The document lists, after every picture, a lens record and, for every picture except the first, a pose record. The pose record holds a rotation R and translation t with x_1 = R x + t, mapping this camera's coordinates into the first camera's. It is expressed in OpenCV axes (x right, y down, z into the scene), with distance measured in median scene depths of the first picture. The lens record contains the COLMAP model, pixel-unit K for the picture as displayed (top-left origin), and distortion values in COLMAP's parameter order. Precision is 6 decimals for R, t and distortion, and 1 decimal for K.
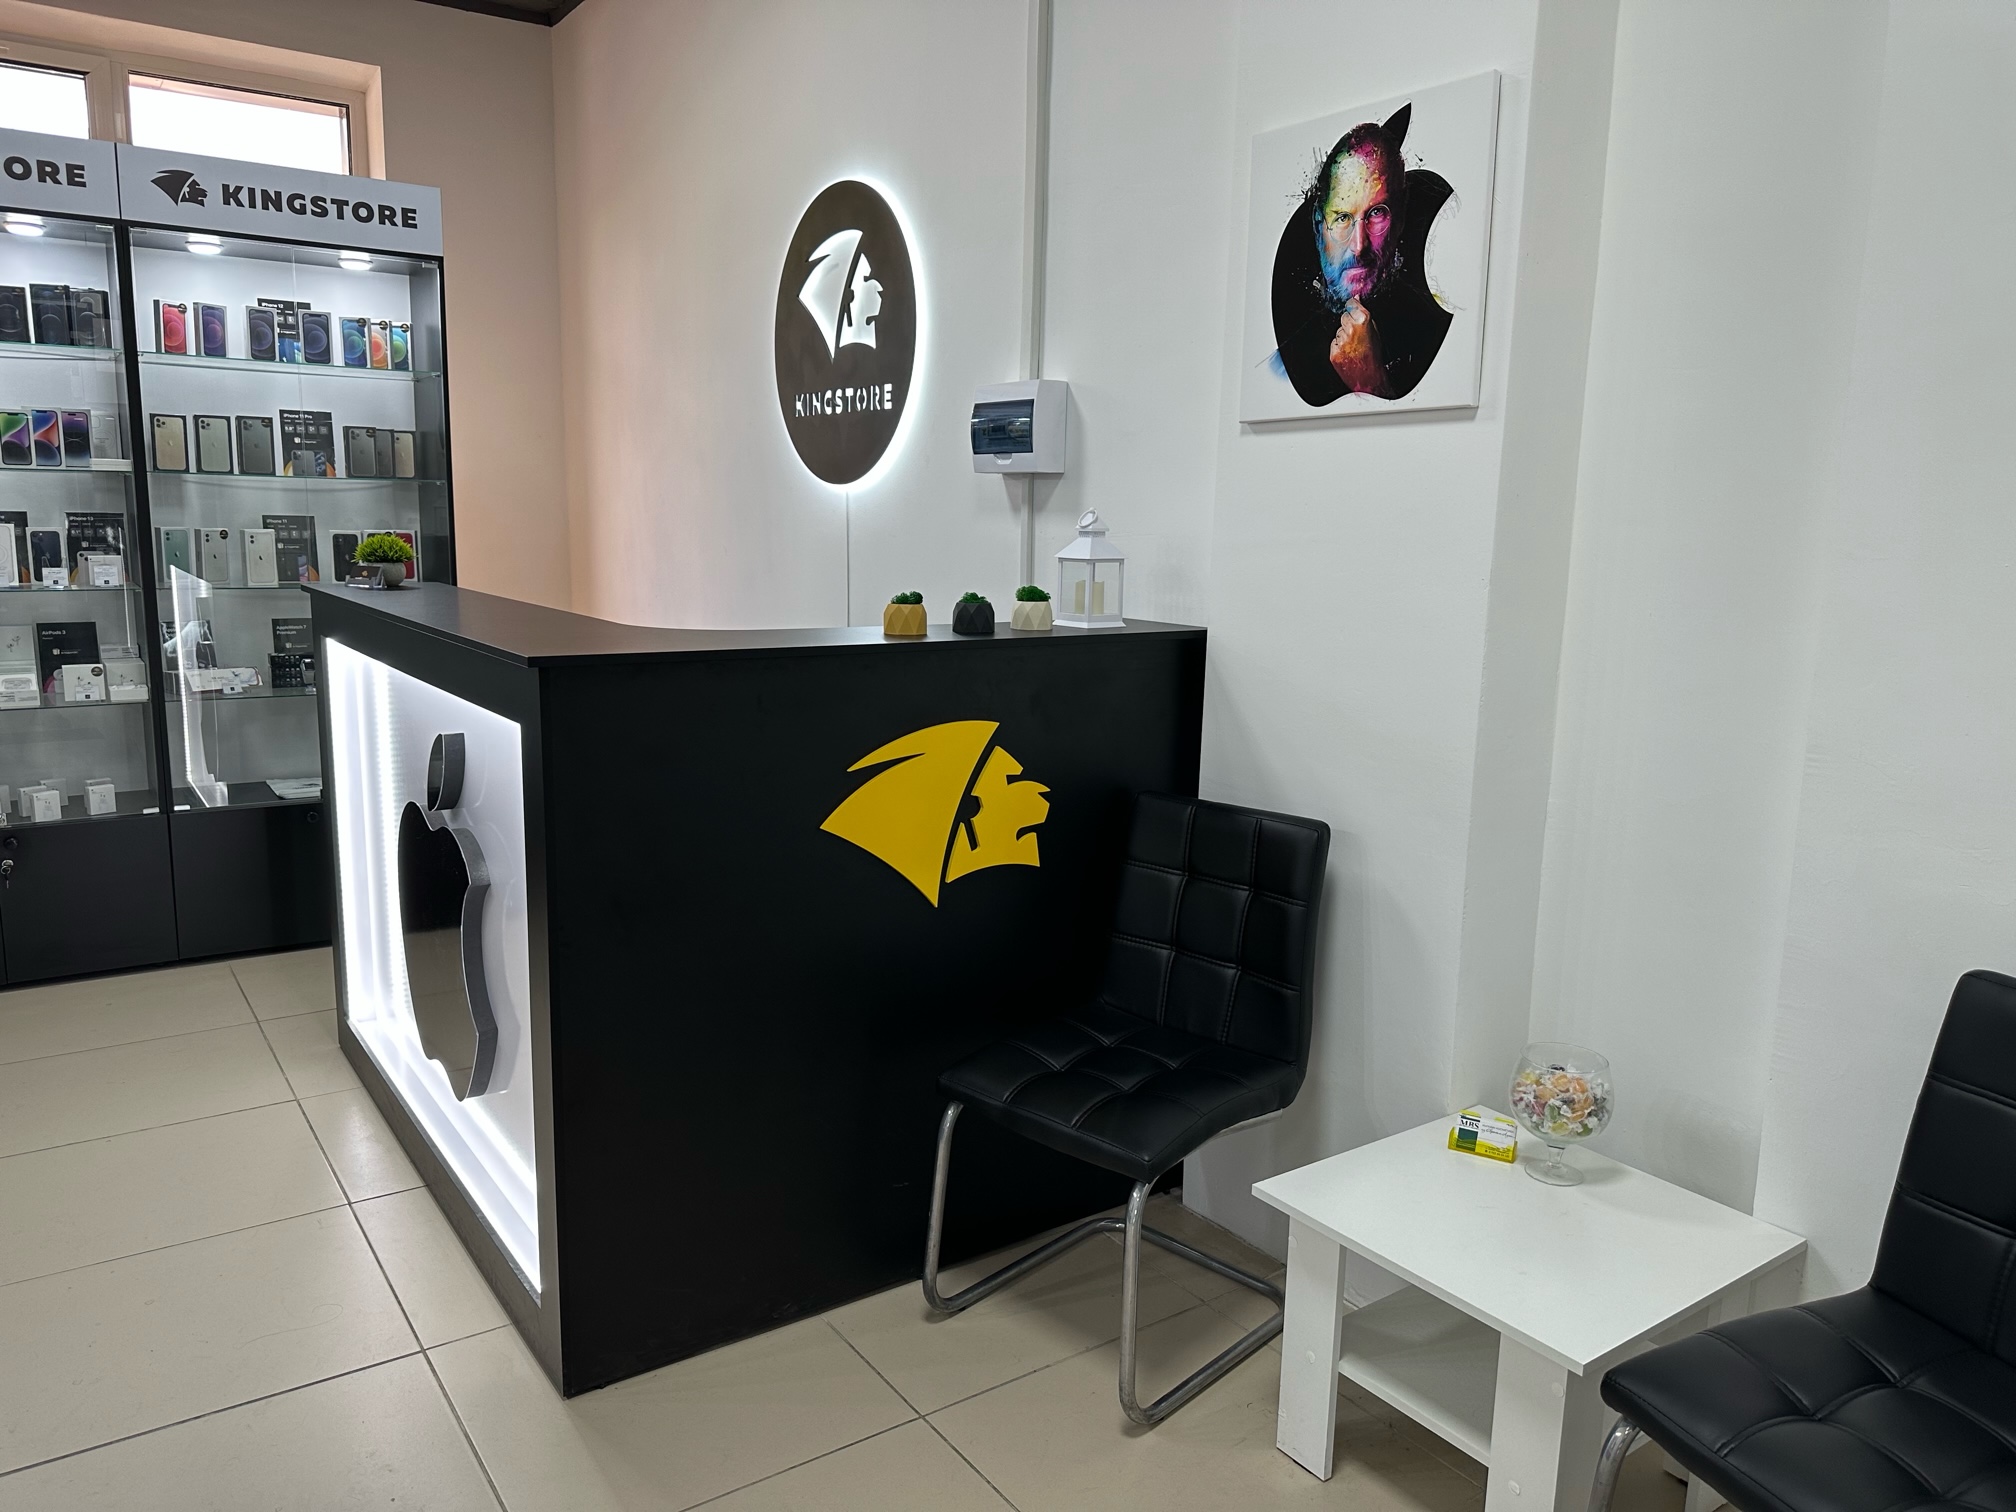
lens RADIAL K [[1442.5, 0, 1008.0], [0, 1442.5, 765.3], [0, 0, 1]] dist [0.064125, -0.078055]
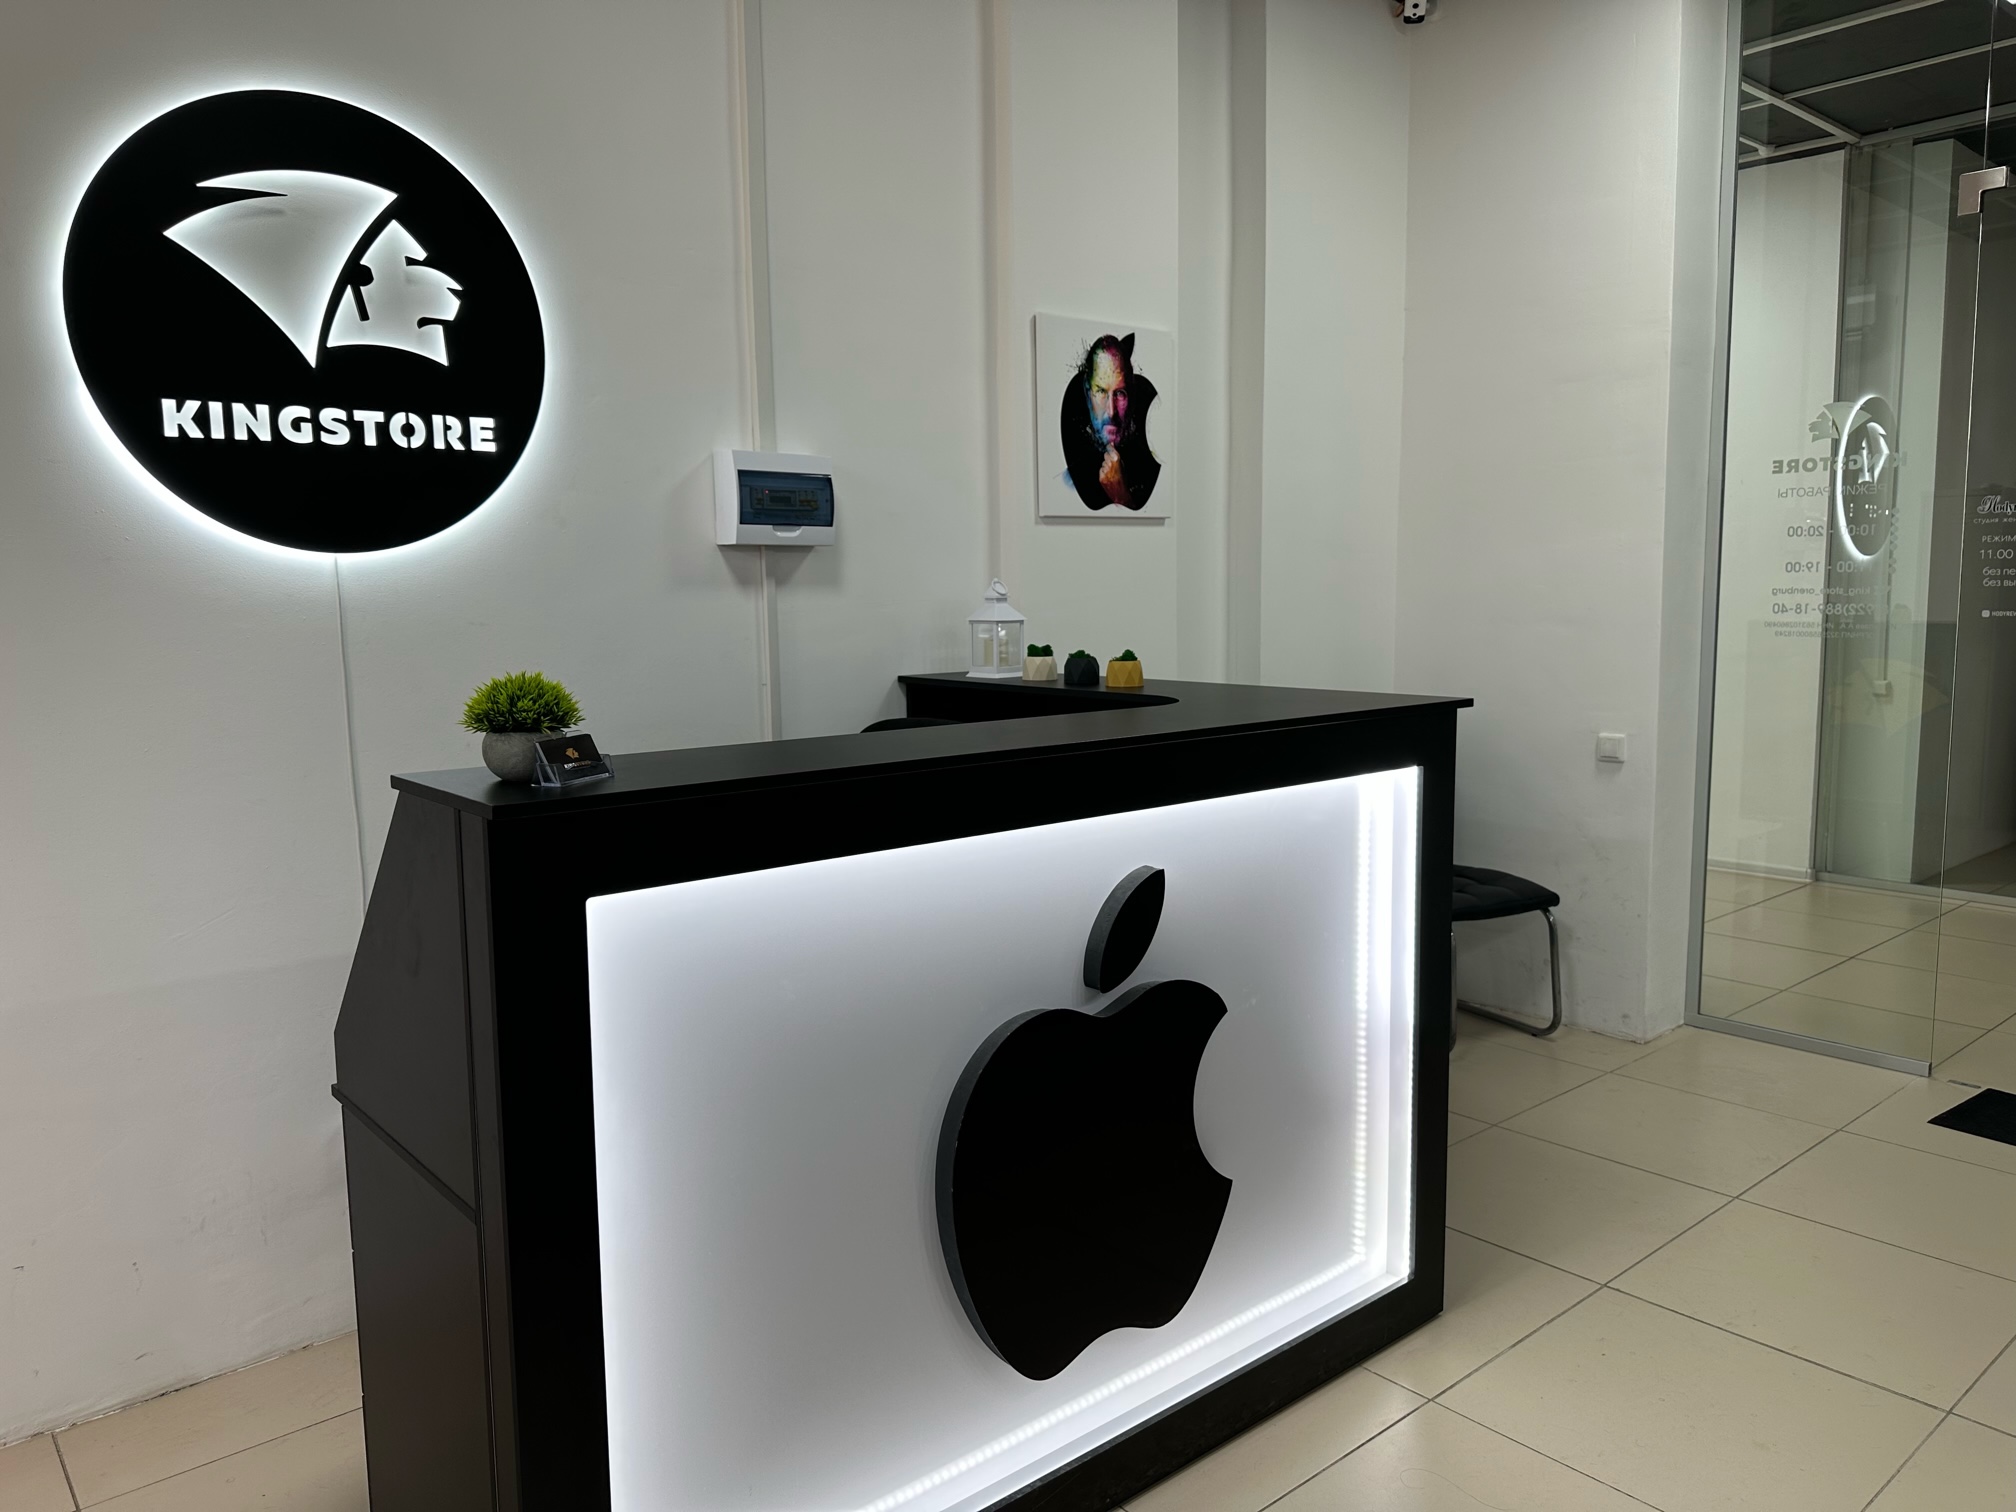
lens RADIAL K [[1433.4, 0, 1008.0], [0, 1433.4, 756.0], [0, 0, 1]] dist [0.234898, -0.475959]
pose [[-0.092332, -0.136589, 0.986316, -0.828867], [0.182065, 0.971532, 0.151585, -0.154506], [-0.978942, 0.193570, -0.064836, 0.785590]]
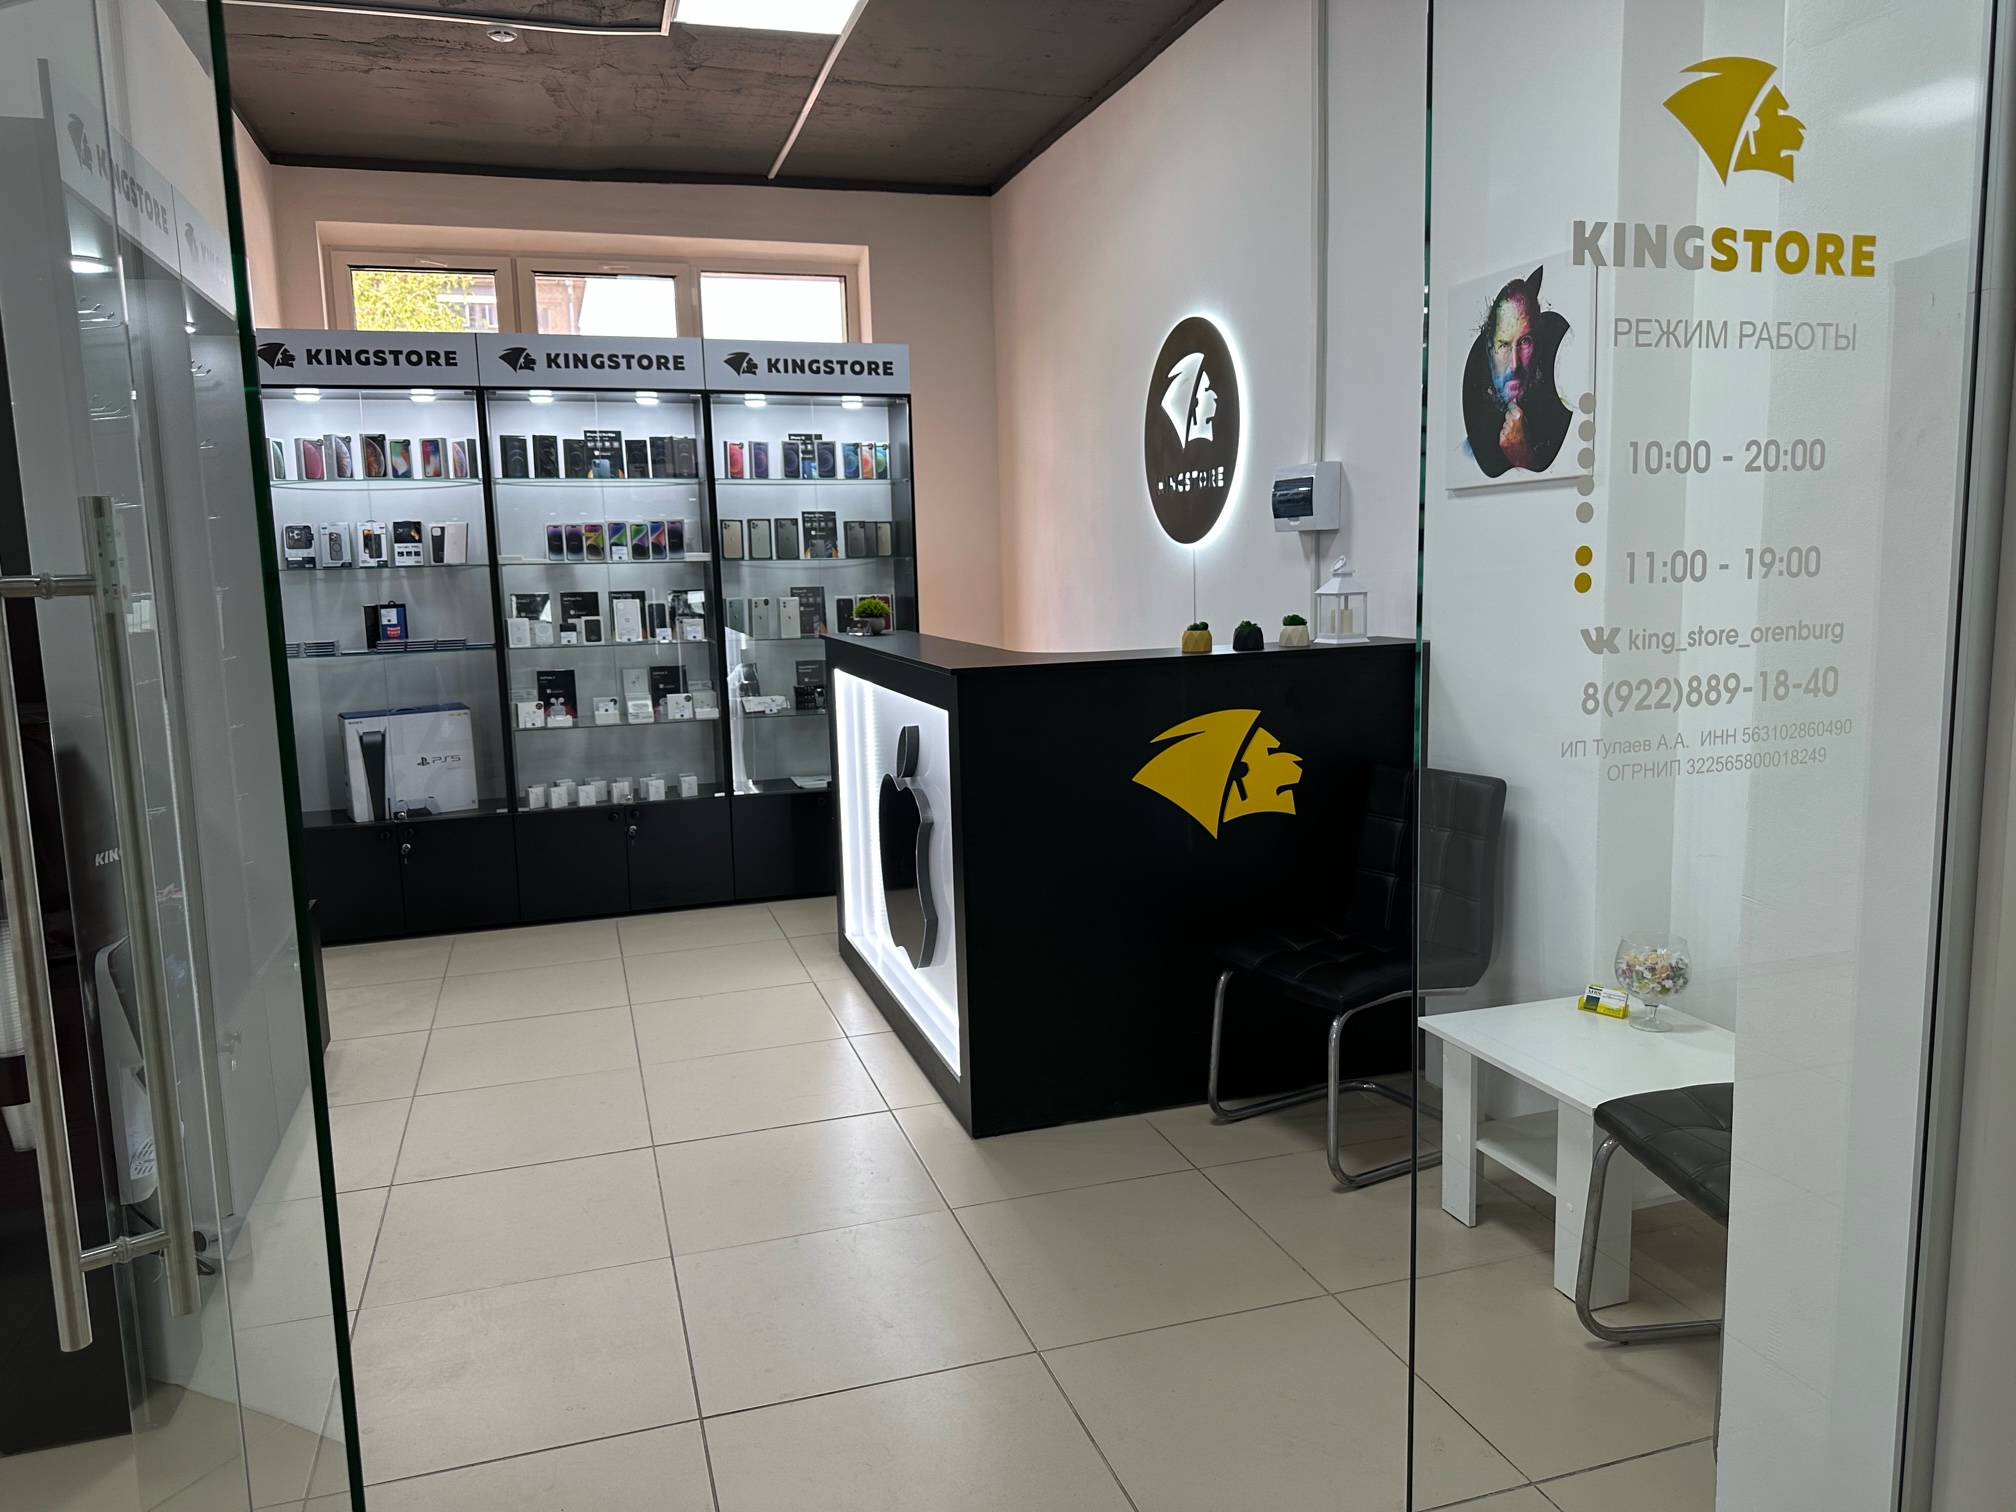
lens RADIAL K [[1433.4, 0, 1008.0], [0, 1433.4, 756.0], [0, 0, 1]] dist [0.234898, -0.475959]
pose [[0.953797, -0.005749, -0.300397, 0.122006], [-0.004628, 0.999417, -0.033823, 0.042640], [0.300416, 0.033650, 0.953214, -0.295811]]
